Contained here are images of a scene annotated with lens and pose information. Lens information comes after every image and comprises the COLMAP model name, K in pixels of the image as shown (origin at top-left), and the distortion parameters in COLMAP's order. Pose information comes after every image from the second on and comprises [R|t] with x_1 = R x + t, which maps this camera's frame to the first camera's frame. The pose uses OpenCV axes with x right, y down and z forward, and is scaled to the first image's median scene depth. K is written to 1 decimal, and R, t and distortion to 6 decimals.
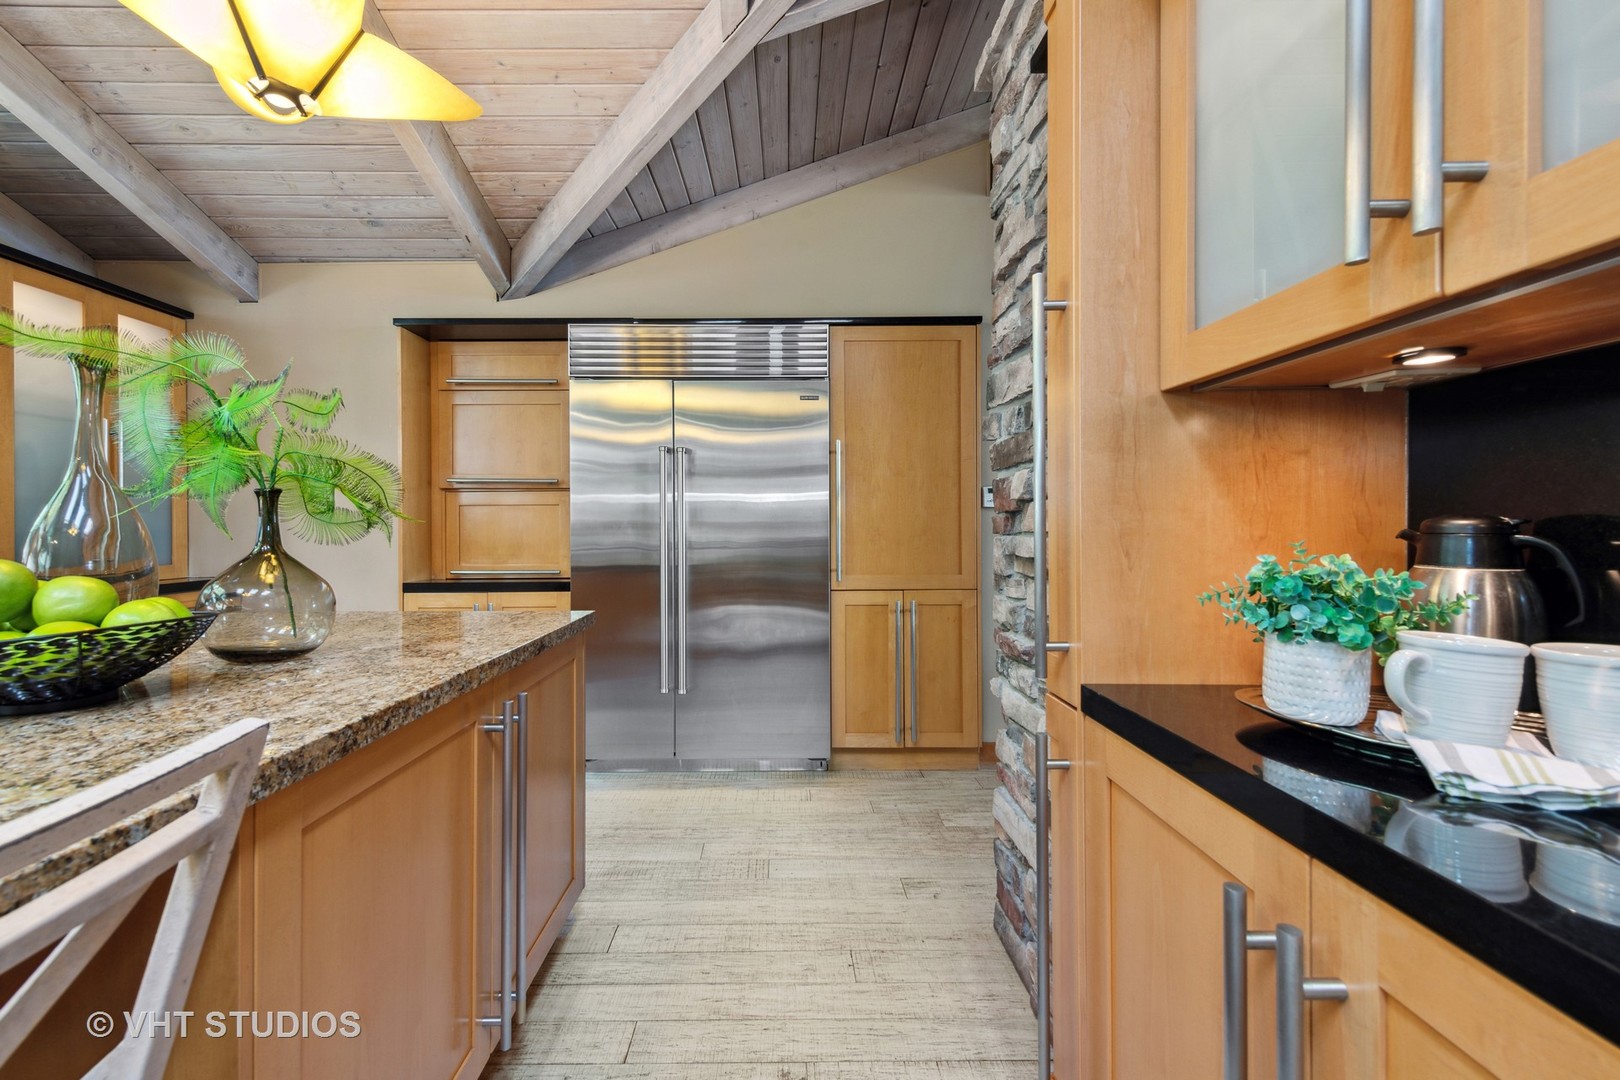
lens RADIAL K [[657.5, 0, 781.6], [0, 657.5, 524.9], [0, 0, 1]] dist [0.017865, -0.003866]
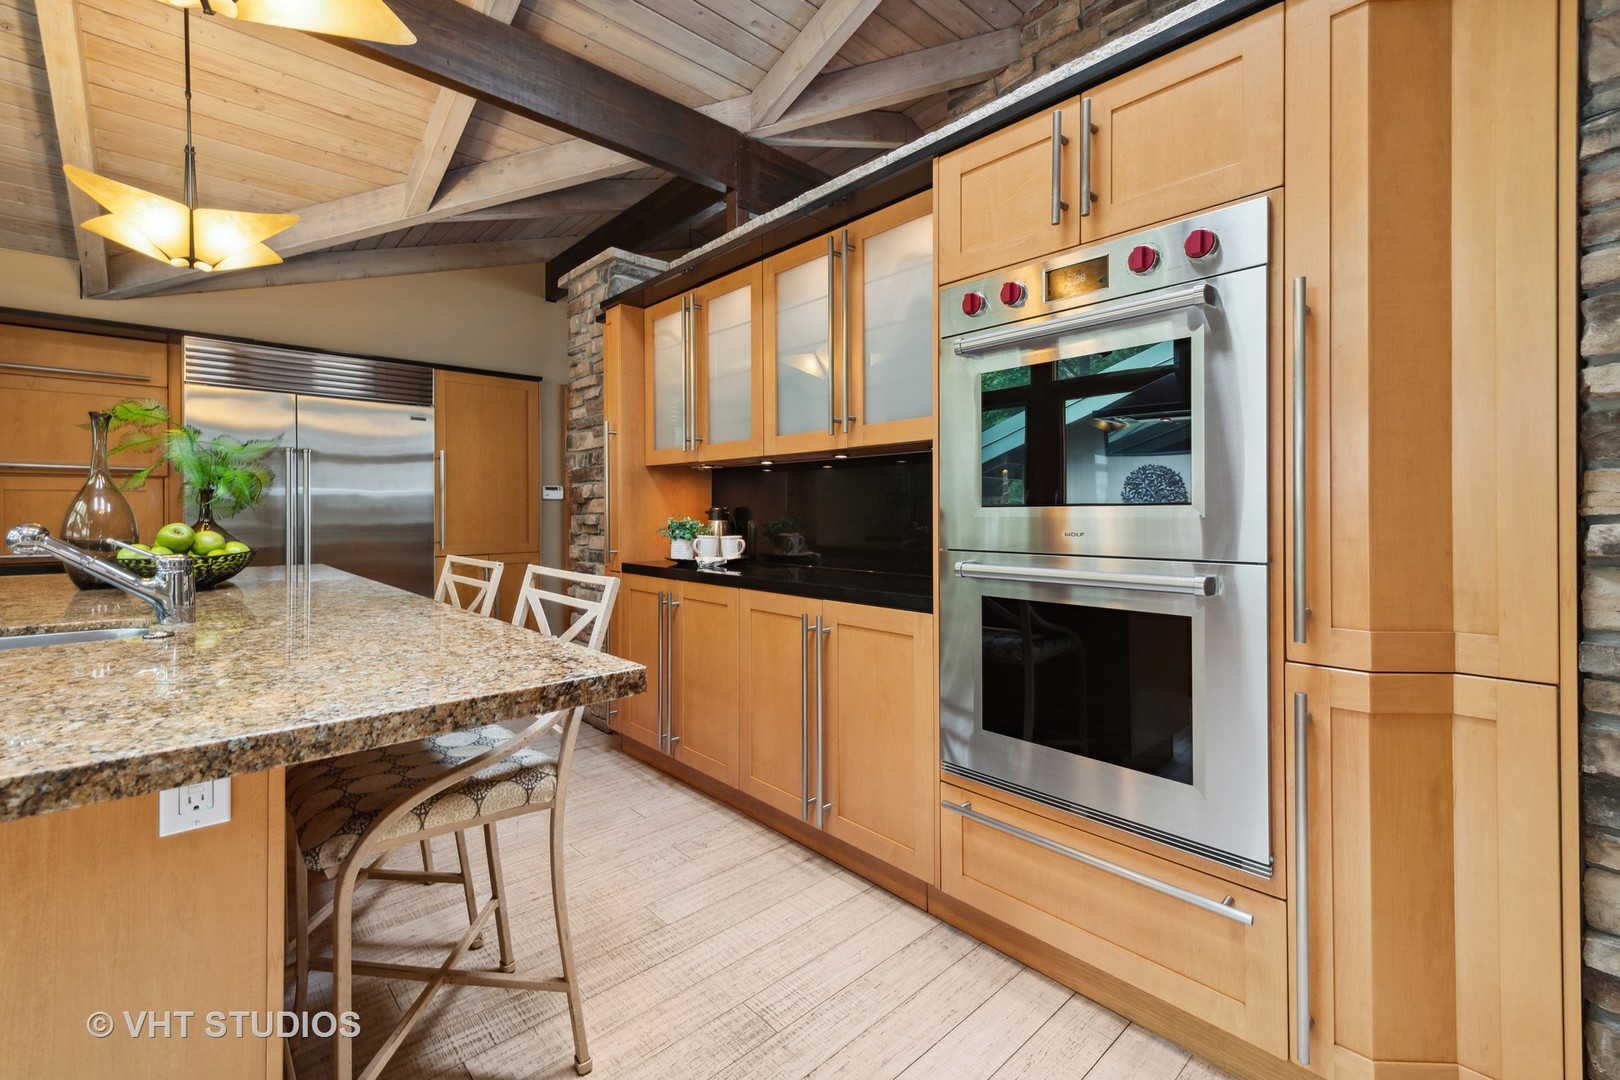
lens RADIAL K [[696.6, 0, 810.4], [0, 696.6, 510.8], [0, 0, 1]] dist [0.018200, -0.003231]
pose [[0.723956, 0.001142, 0.689845, -0.636784], [0.000516, 0.999997, -0.002197, 0.008206], [-0.689846, 0.001946, 0.723954, -1.078398]]
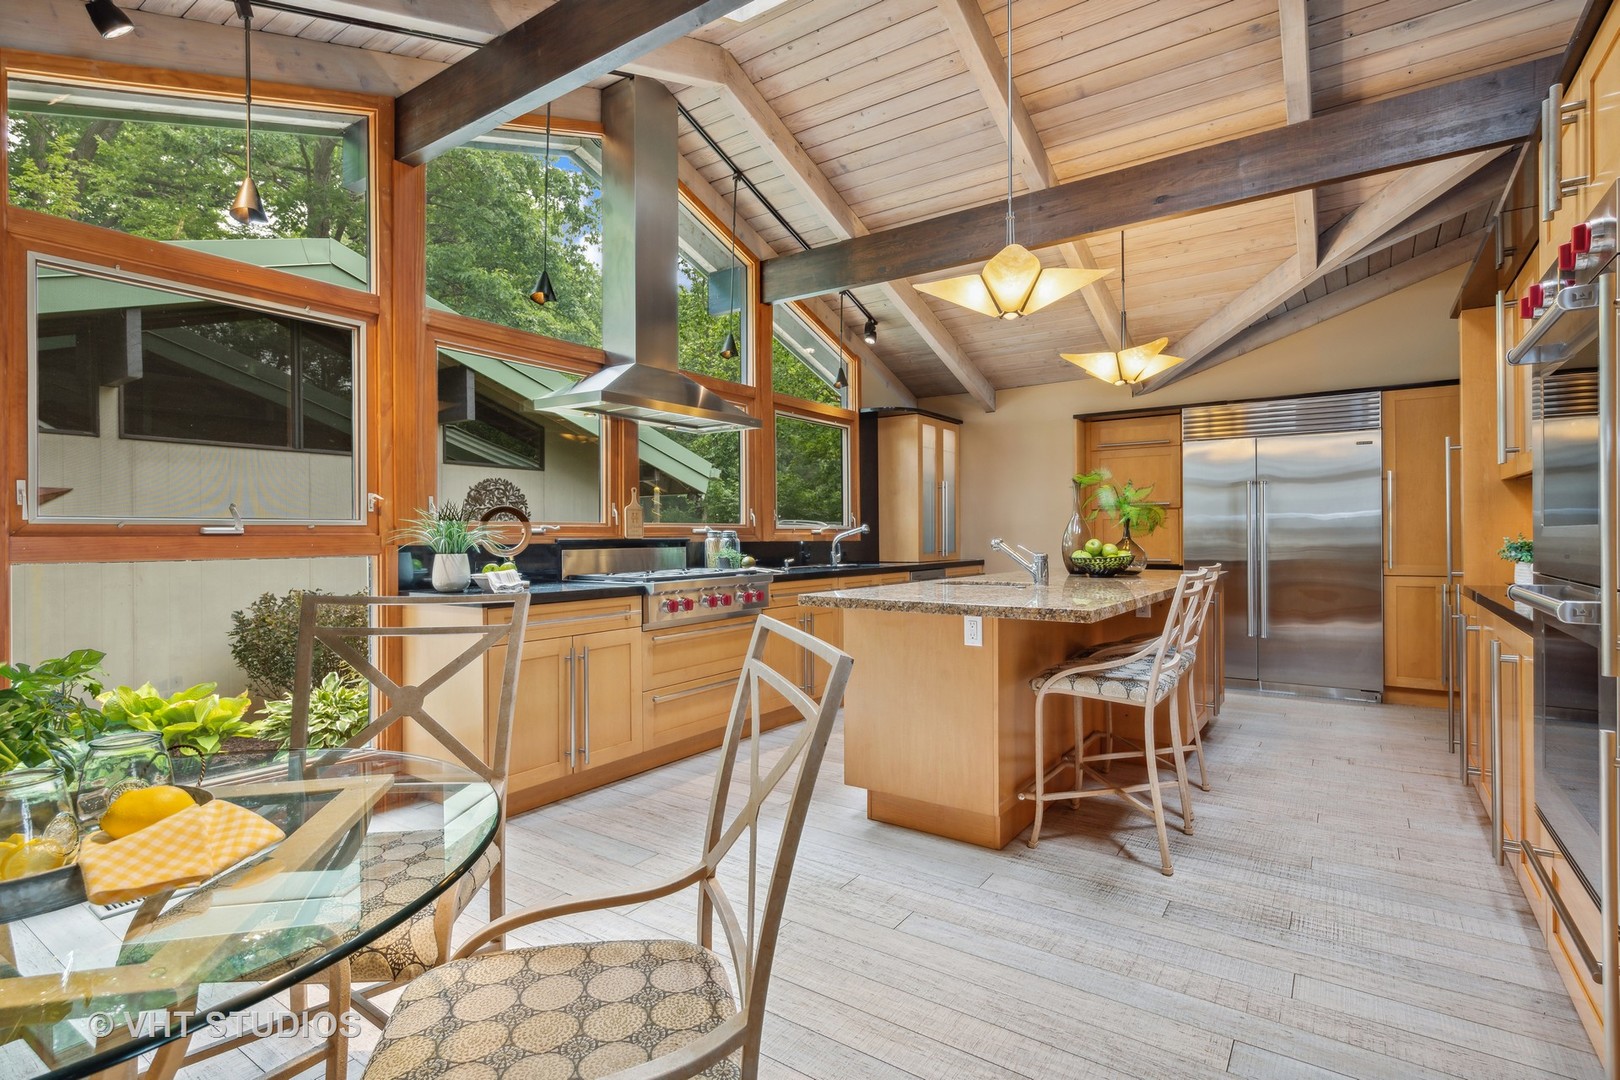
lens RADIAL K [[804.5, 0, 793.6], [0, 804.5, 539.3], [0, 0, 1]] dist [0.014236, -0.003354]
pose [[0.815207, -0.002021, -0.579166, 0.082204], [0.005127, 0.999980, 0.003727, 0.011243], [0.579147, -0.006007, 0.815201, -2.005031]]
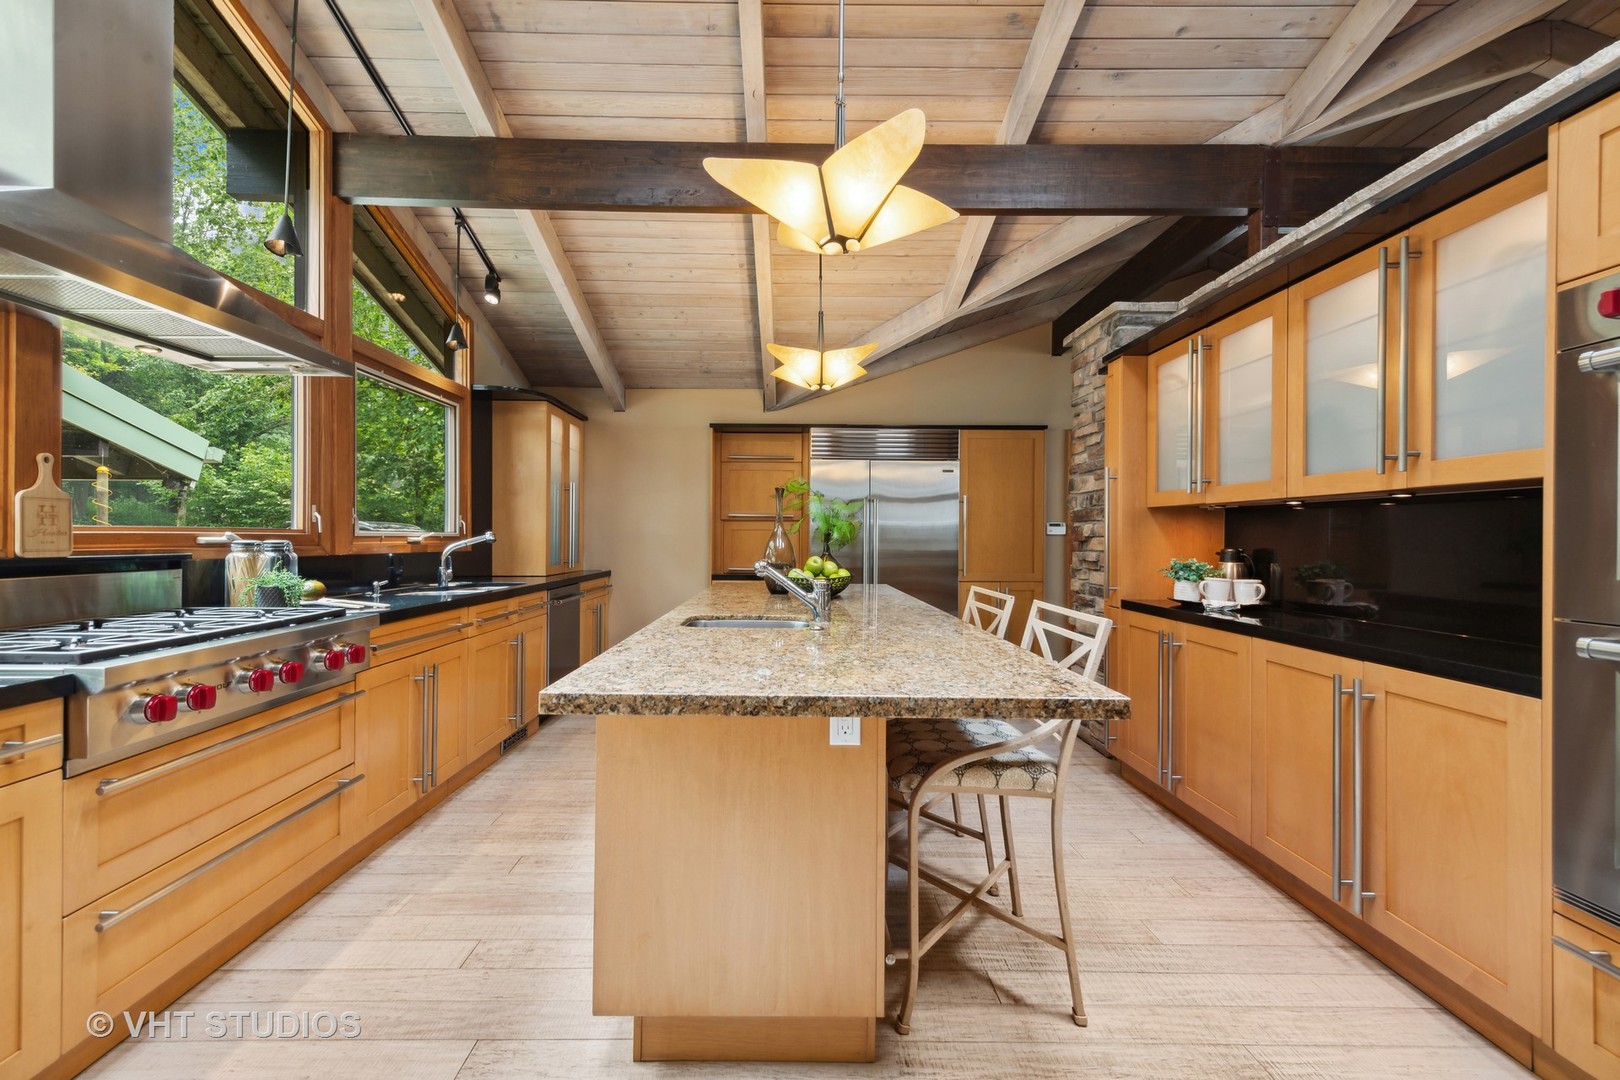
lens RADIAL K [[657.5, 0, 781.9], [0, 657.5, 538.9], [0, 0, 1]] dist [0.017865, -0.003866]
pose [[0.999885, 0.008170, 0.012752, -0.703794], [-0.008216, 0.999960, 0.003485, -0.027326], [-0.012723, -0.003590, 0.999913, -1.241581]]
